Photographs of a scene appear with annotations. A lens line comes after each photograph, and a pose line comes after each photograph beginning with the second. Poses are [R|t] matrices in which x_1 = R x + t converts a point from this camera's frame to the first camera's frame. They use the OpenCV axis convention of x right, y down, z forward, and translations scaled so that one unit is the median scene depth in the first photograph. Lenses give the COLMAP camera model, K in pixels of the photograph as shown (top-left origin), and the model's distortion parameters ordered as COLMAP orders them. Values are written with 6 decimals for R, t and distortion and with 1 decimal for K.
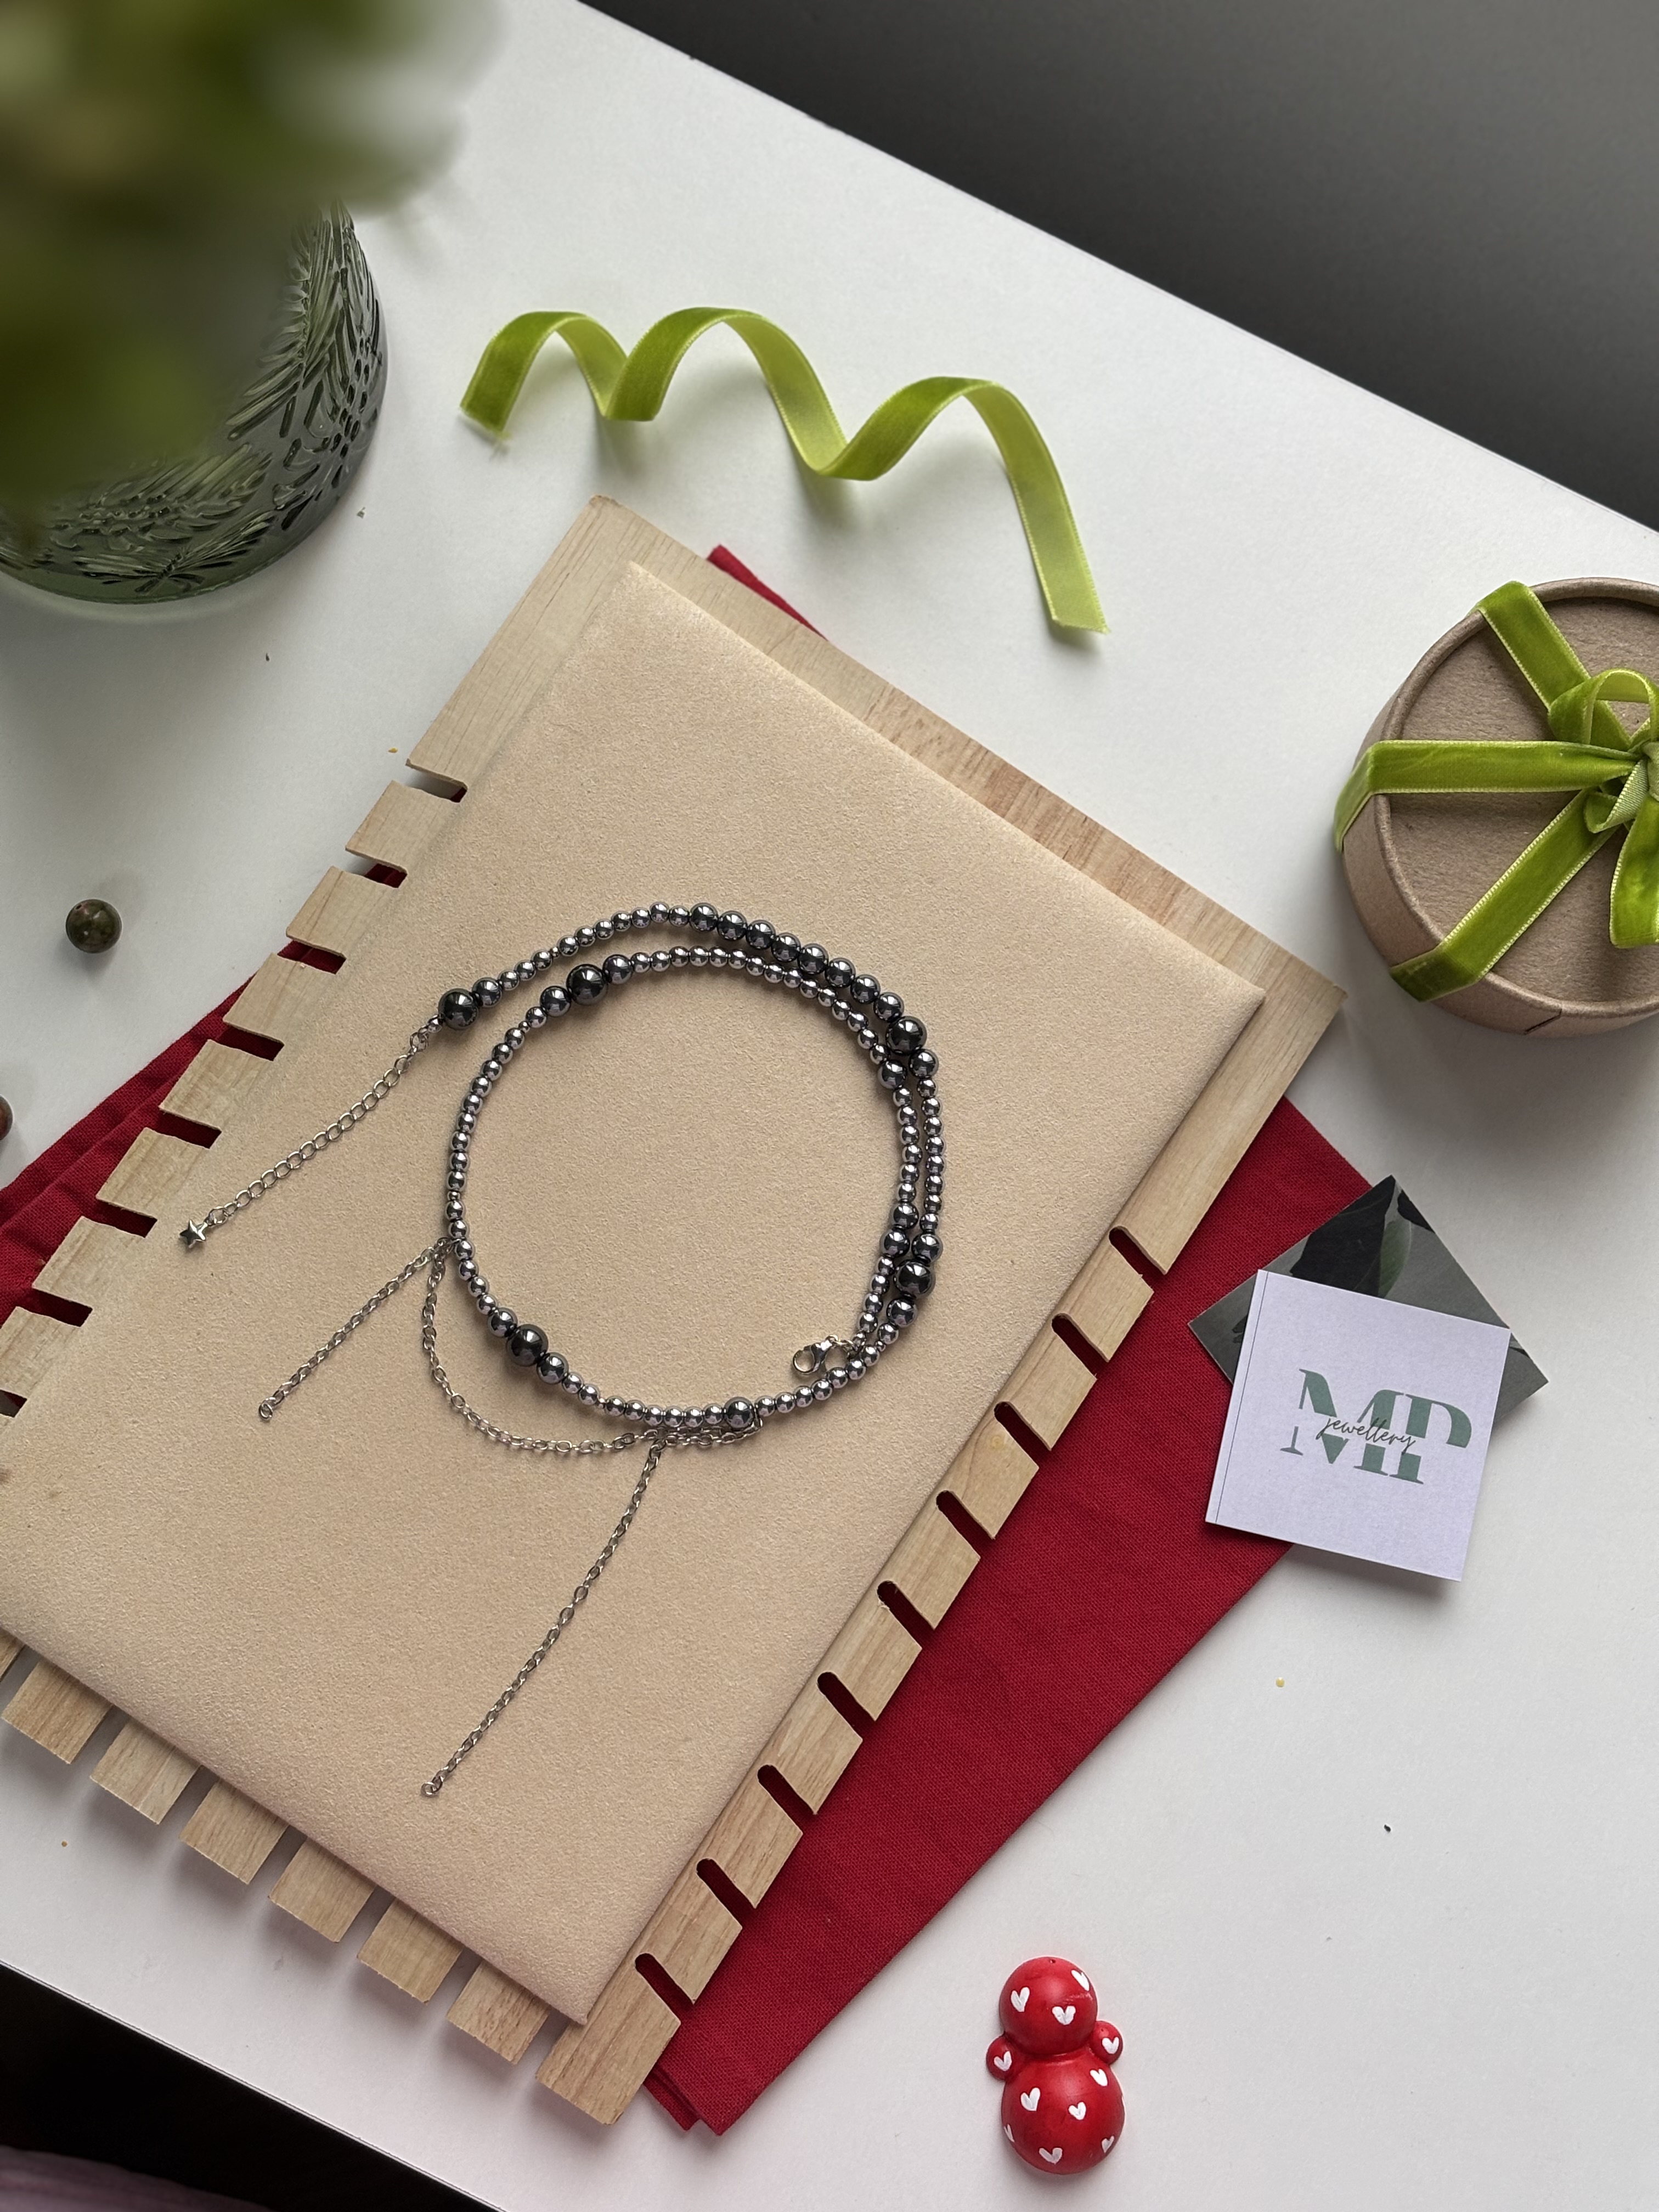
lens RADIAL K [[3375.6, 0, 850.5], [0, 3375.6, 1118.8], [0, 0, 1]] dist [0.294959, -1.299350]
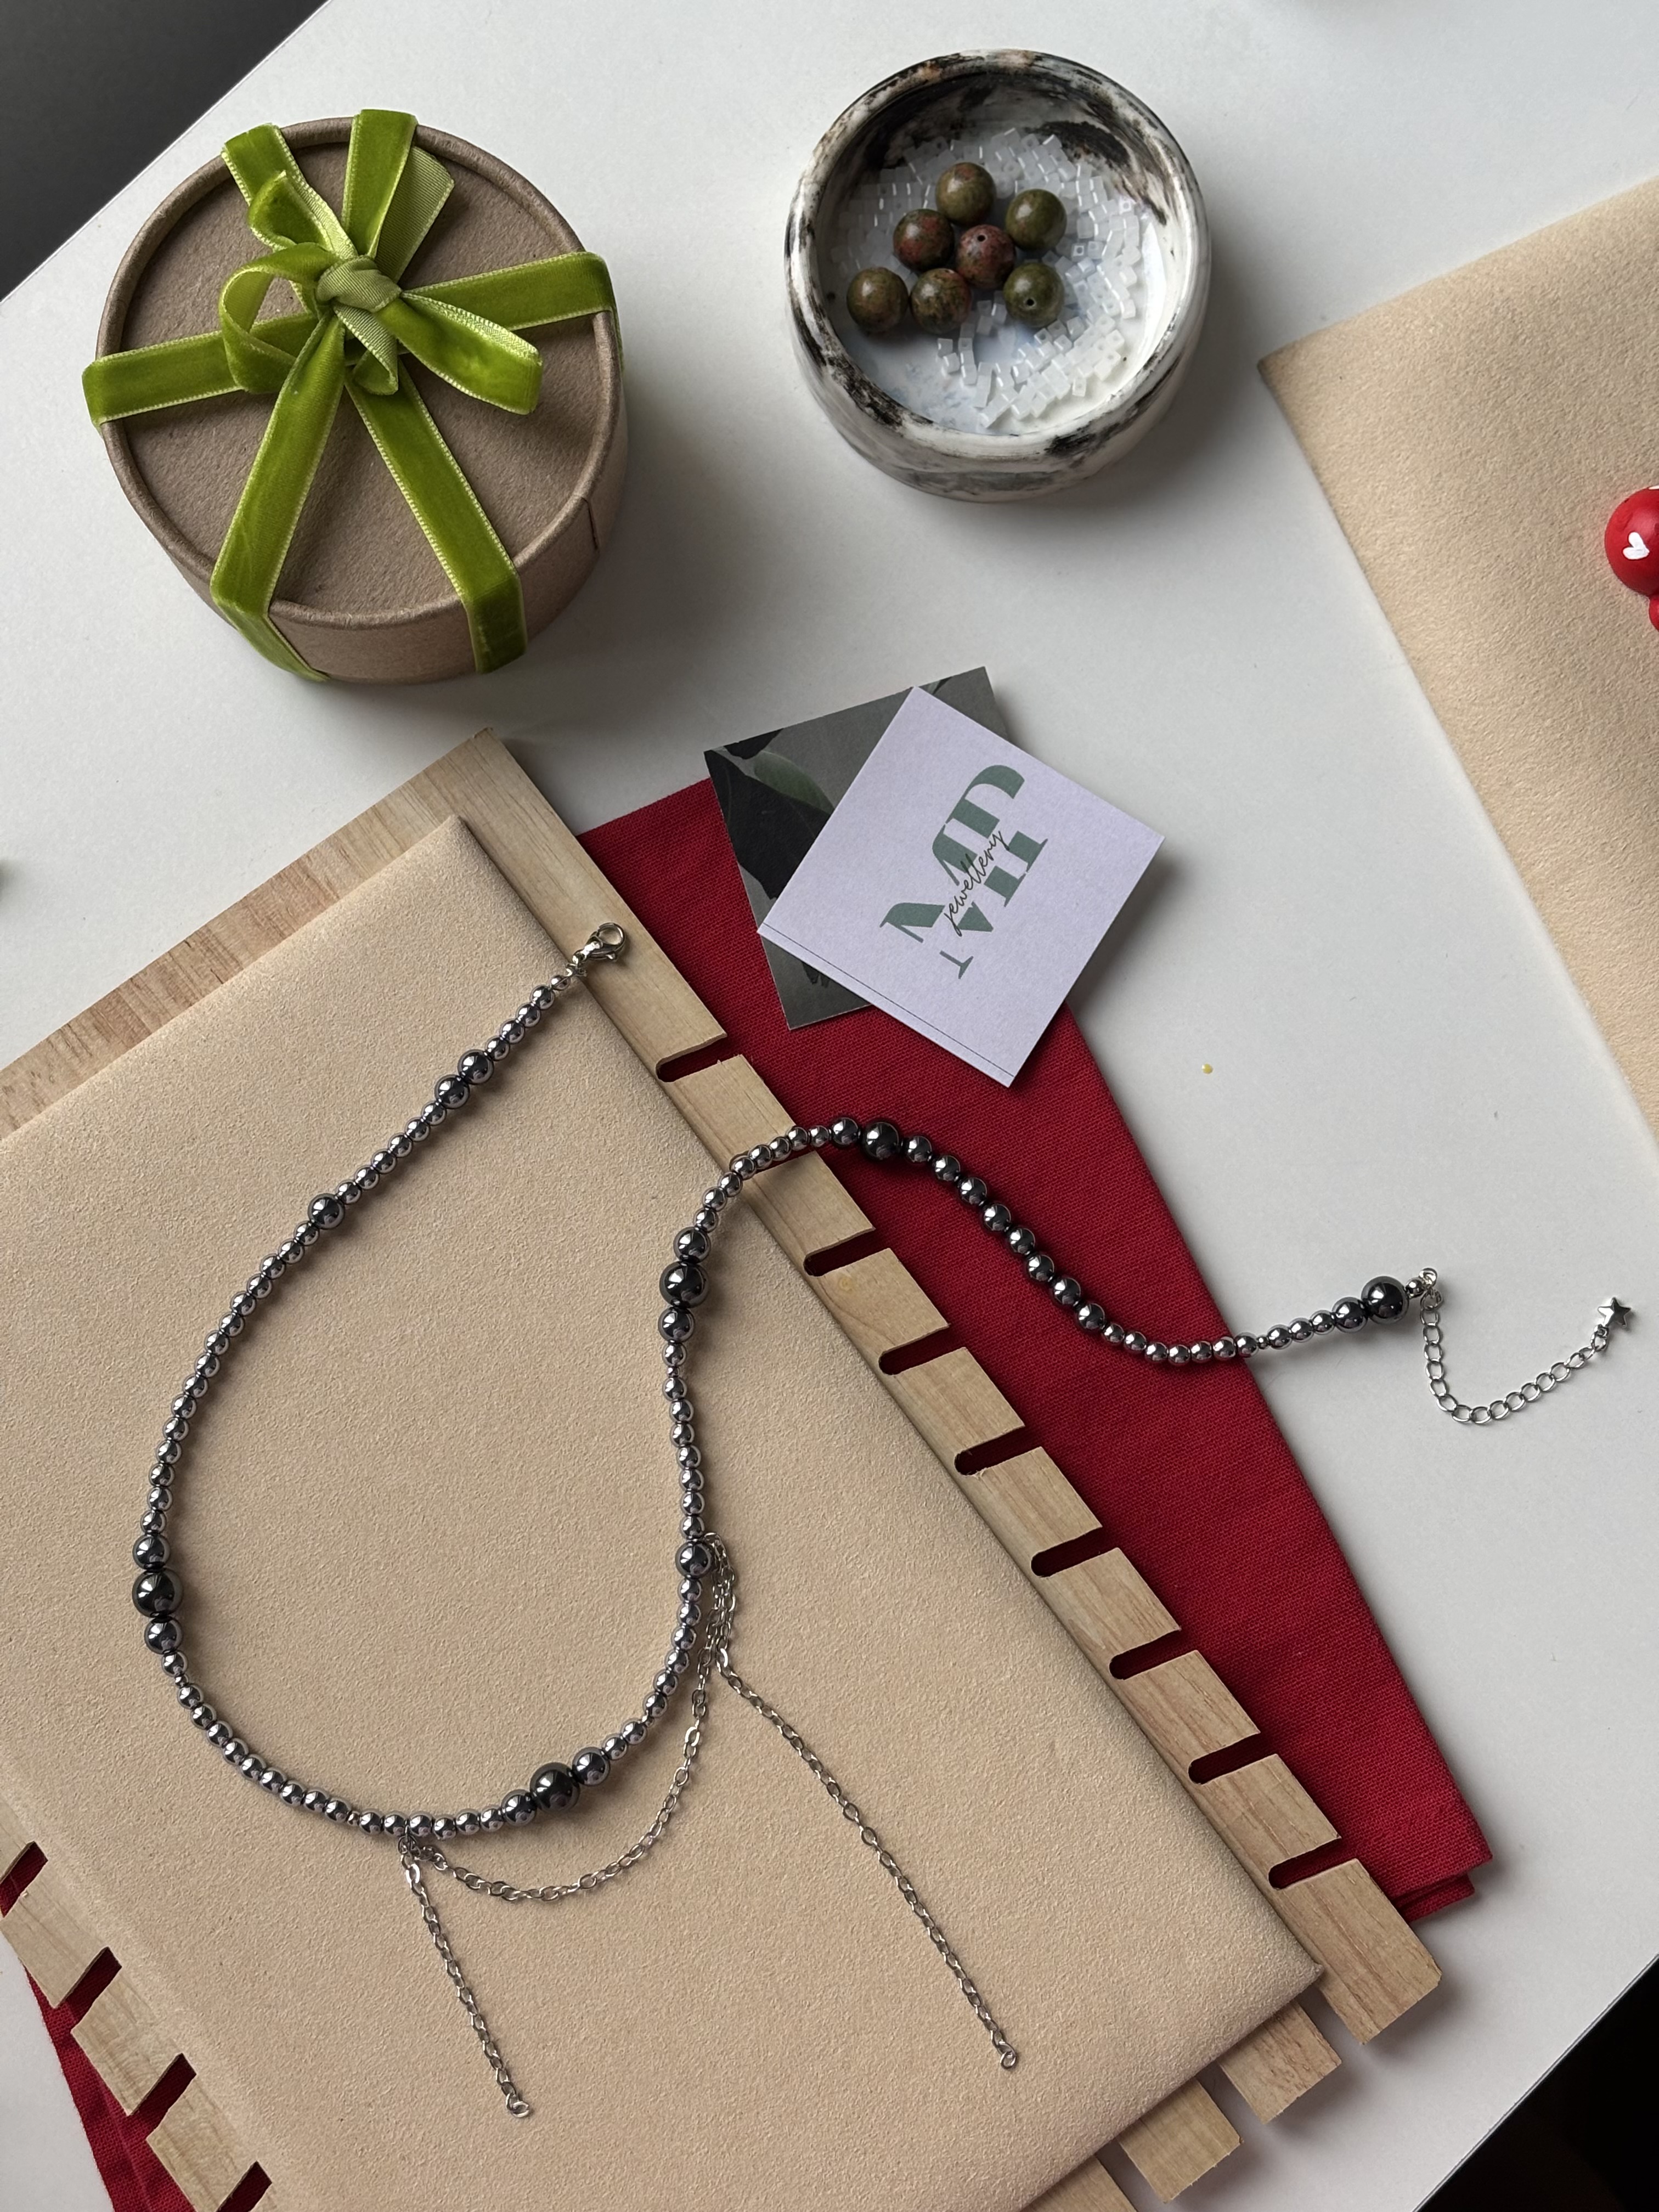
lens RADIAL K [[3366.0, 0, 835.4], [0, 3366.0, 1108.4], [0, 0, 1]] dist [0.265912, -1.137517]
pose [[0.326899, -0.941658, 0.080106, 0.016090], [0.940409, 0.332518, 0.071154, 0.017601], [-0.093640, 0.052072, 0.994243, 0.149885]]
